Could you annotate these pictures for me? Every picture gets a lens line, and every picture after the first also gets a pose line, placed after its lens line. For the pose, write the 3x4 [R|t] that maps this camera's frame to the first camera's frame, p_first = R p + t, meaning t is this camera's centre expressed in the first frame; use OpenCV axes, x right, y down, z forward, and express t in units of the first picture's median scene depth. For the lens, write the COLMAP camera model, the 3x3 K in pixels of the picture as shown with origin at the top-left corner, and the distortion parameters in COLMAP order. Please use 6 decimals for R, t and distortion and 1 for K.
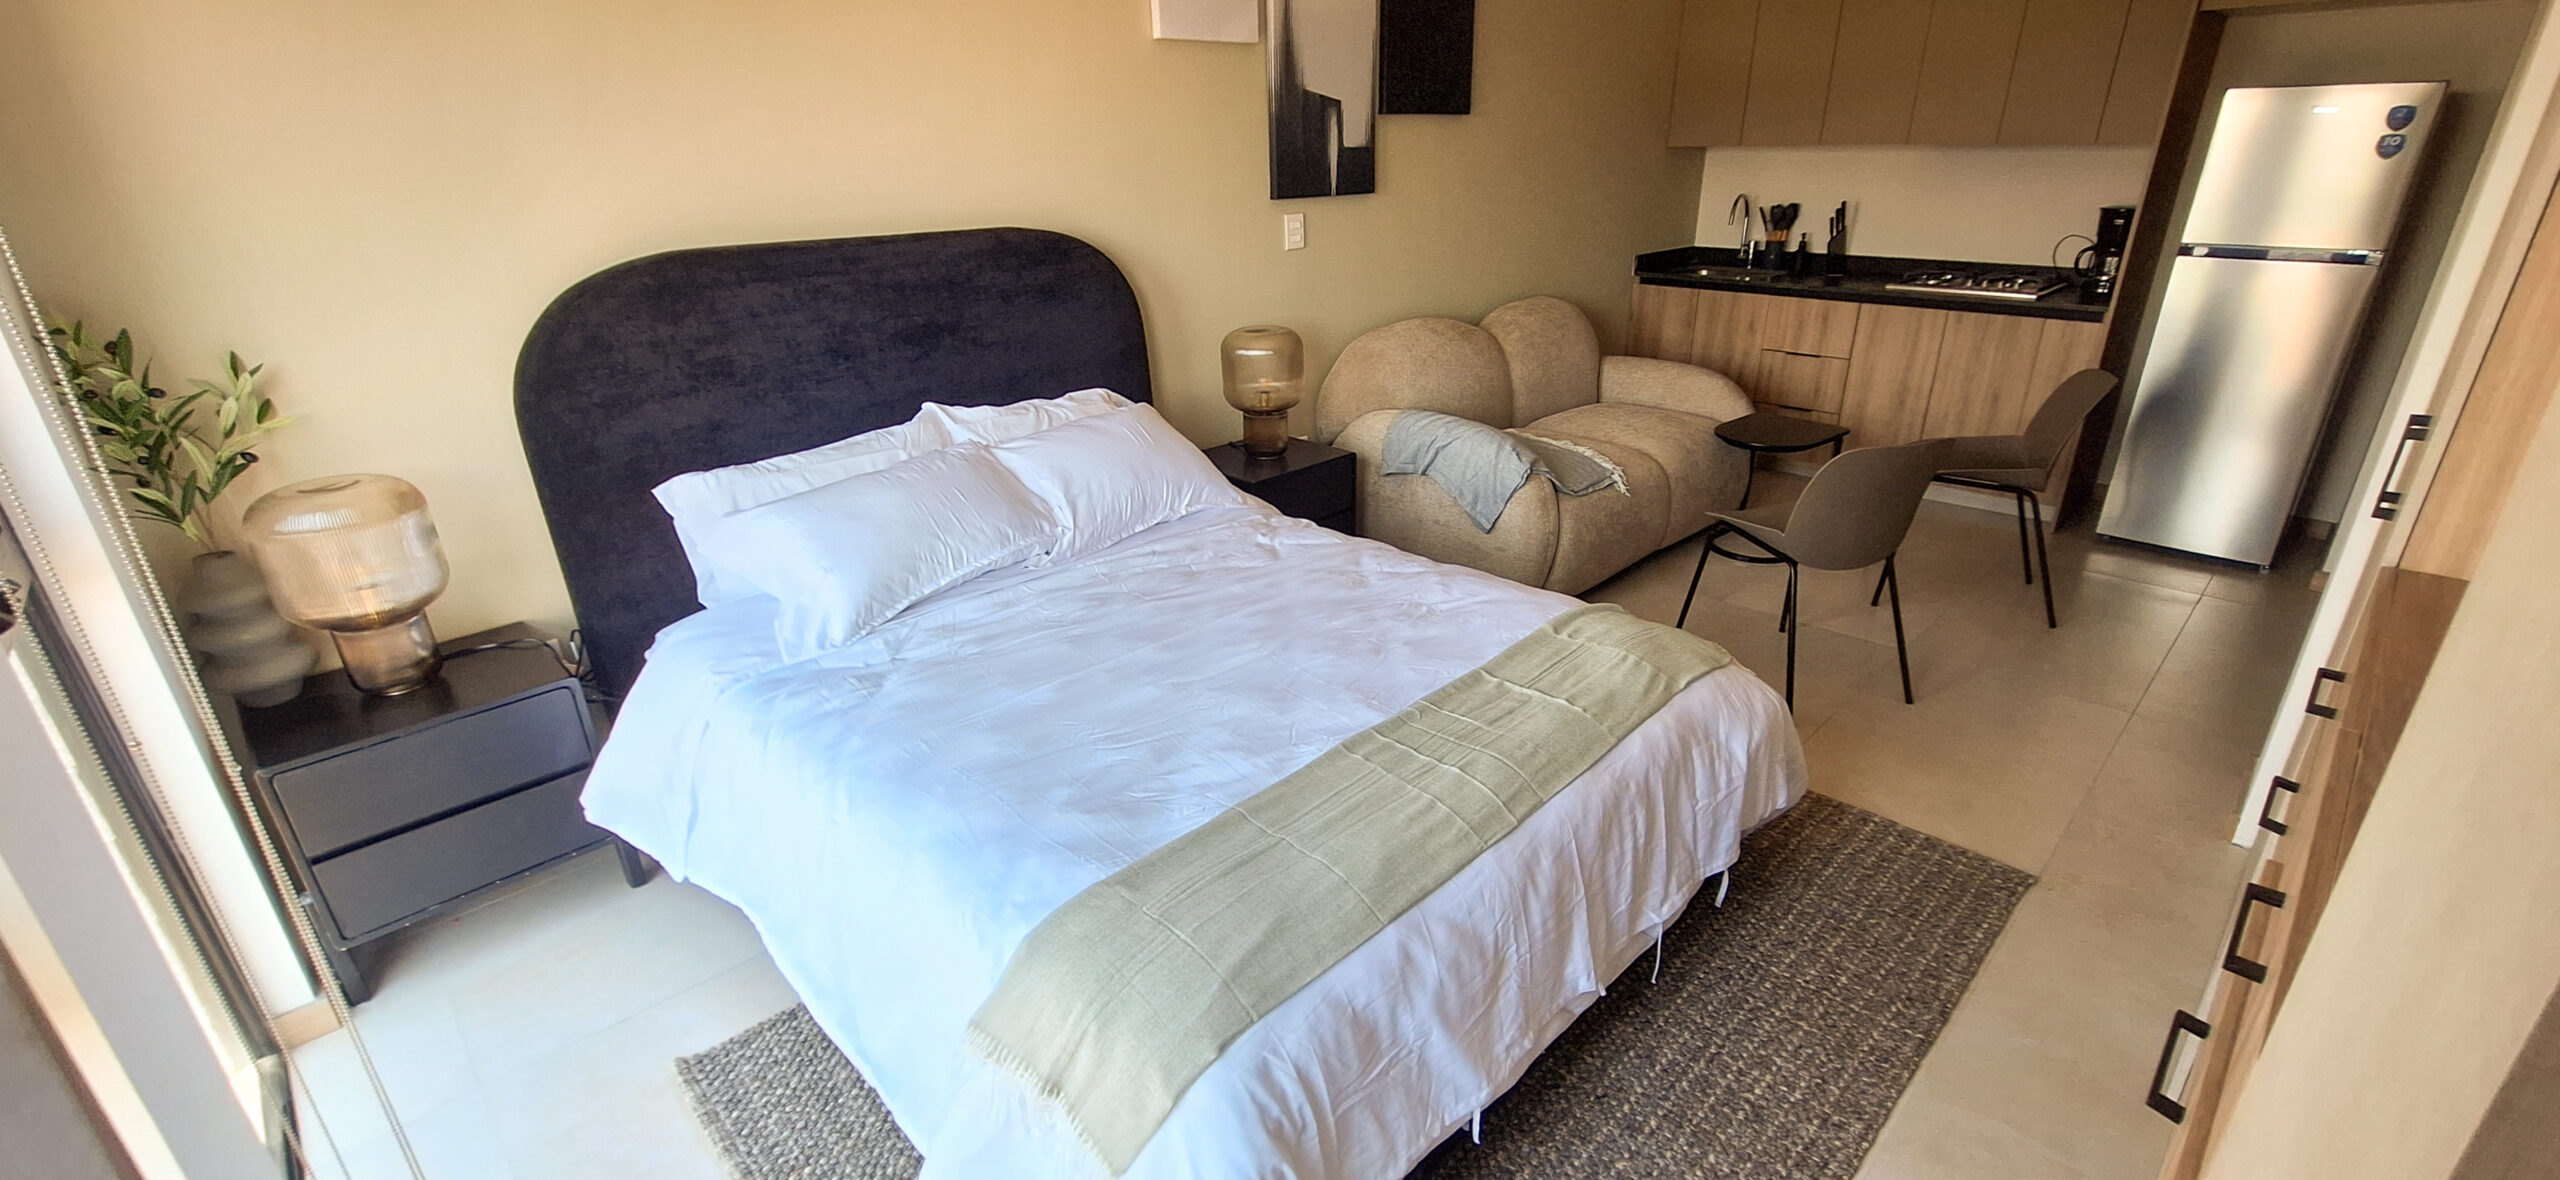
lens RADIAL K [[1045.6, 0, 1280.0], [0, 1045.6, 590.0], [0, 0, 1]] dist [0.000784, 0.000258]
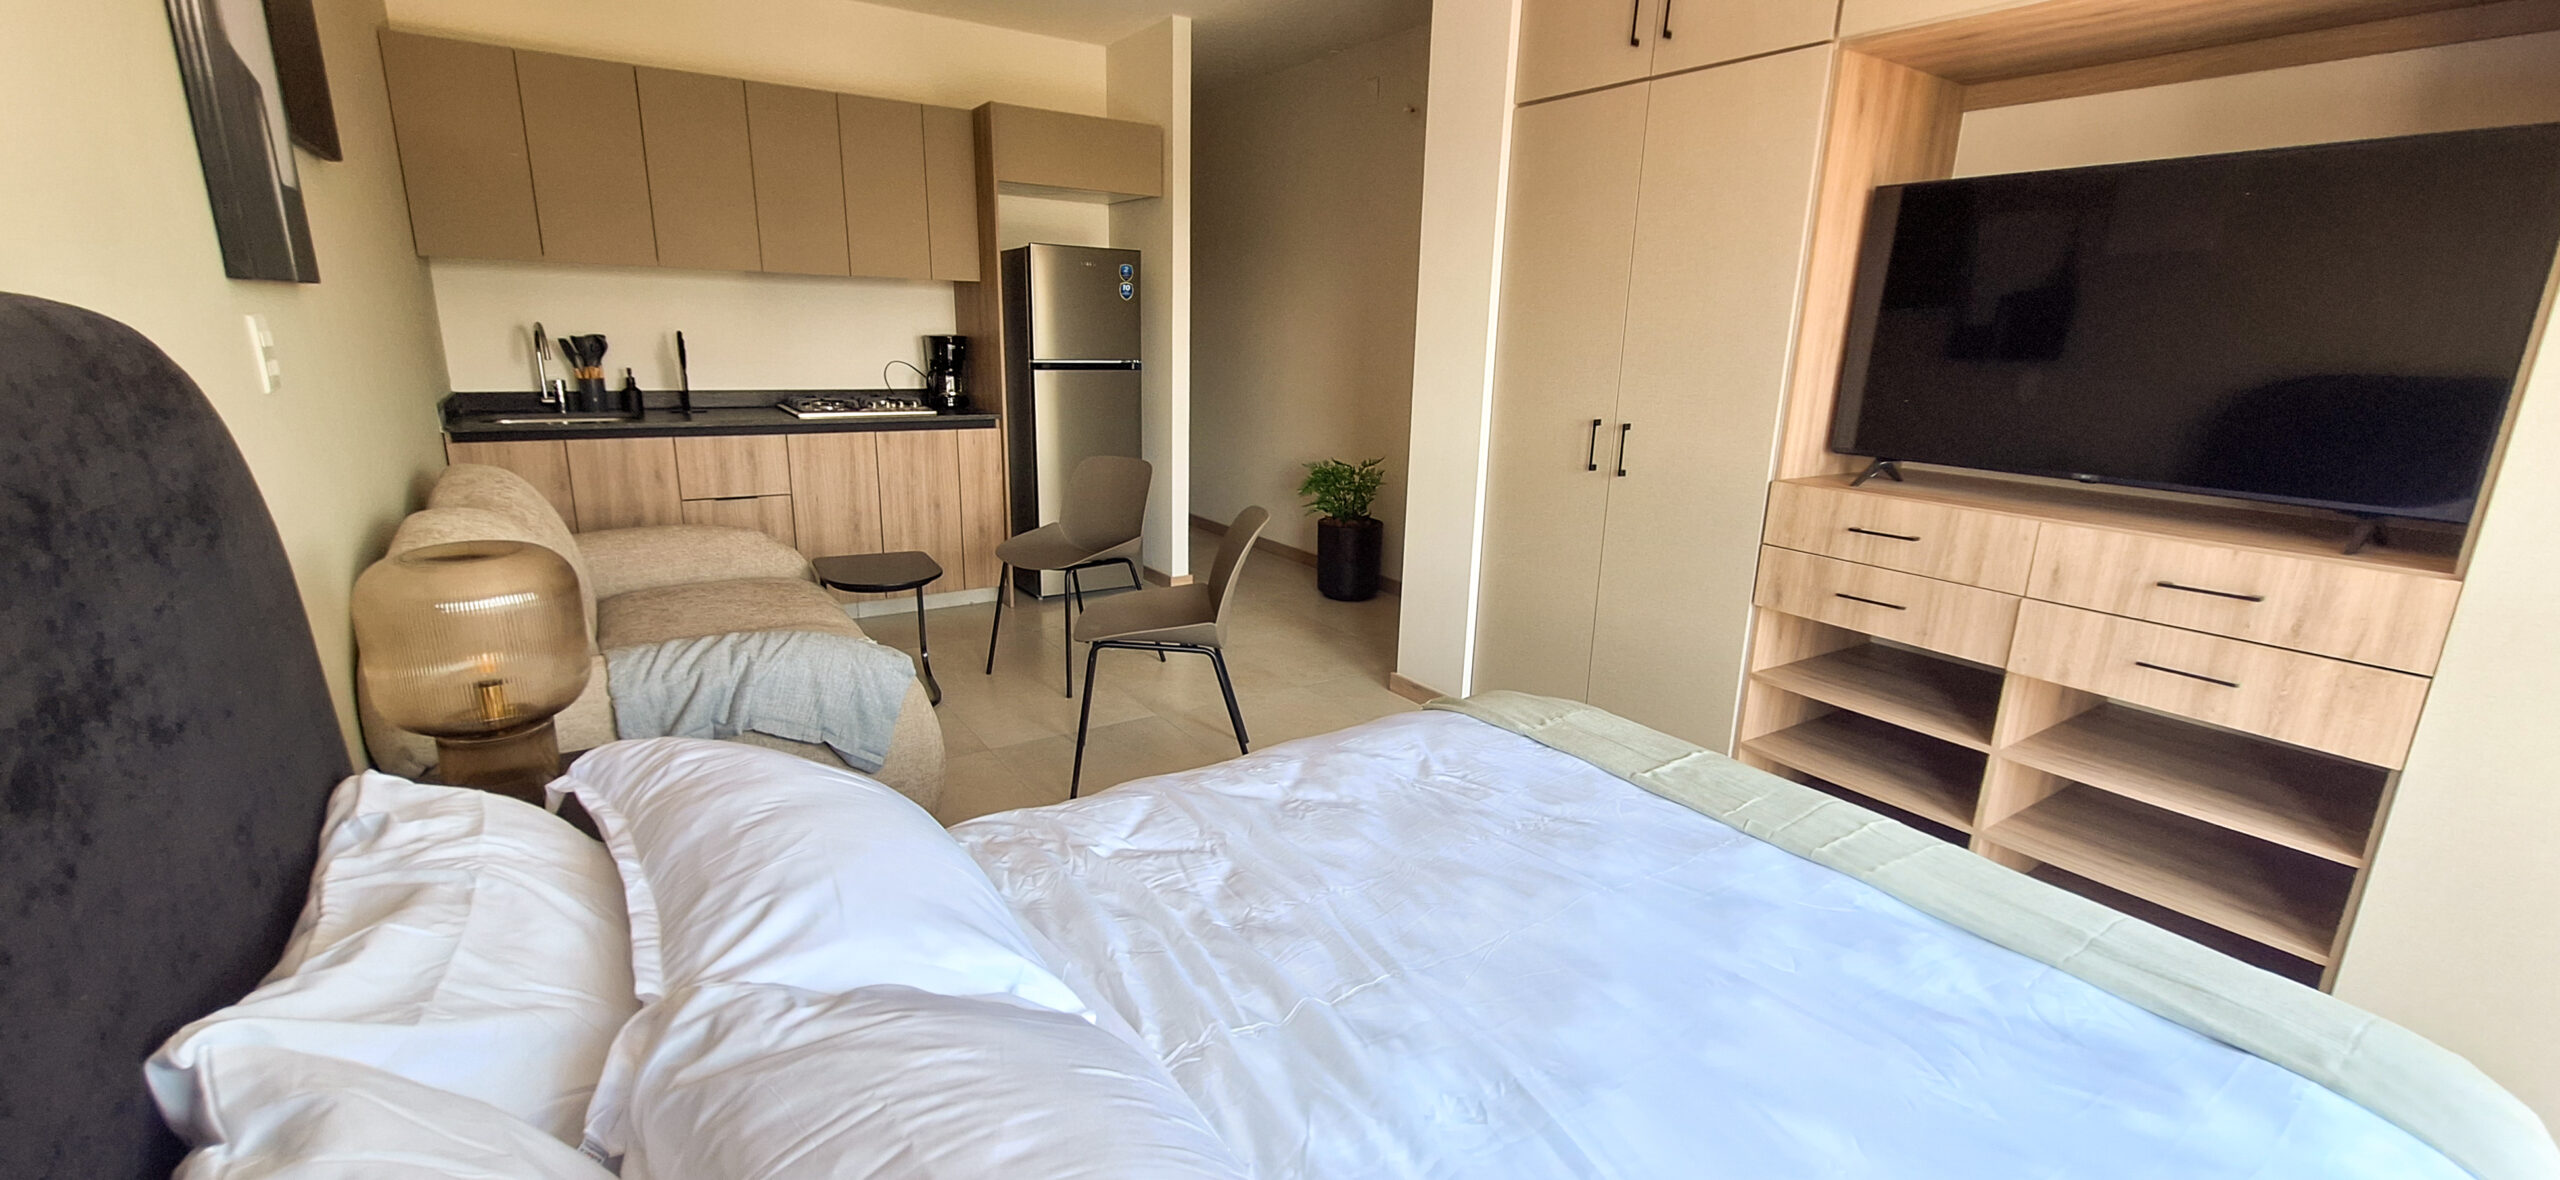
lens RADIAL K [[1045.6, 0, 1280.0], [0, 1045.6, 590.0], [0, 0, 1]] dist [0.000784, 0.000258]
pose [[0.188830, -0.221010, 0.956816, -0.282991], [0.354911, 0.923845, 0.143351, -0.125745], [-0.915632, 0.312515, 0.252889, 0.412508]]
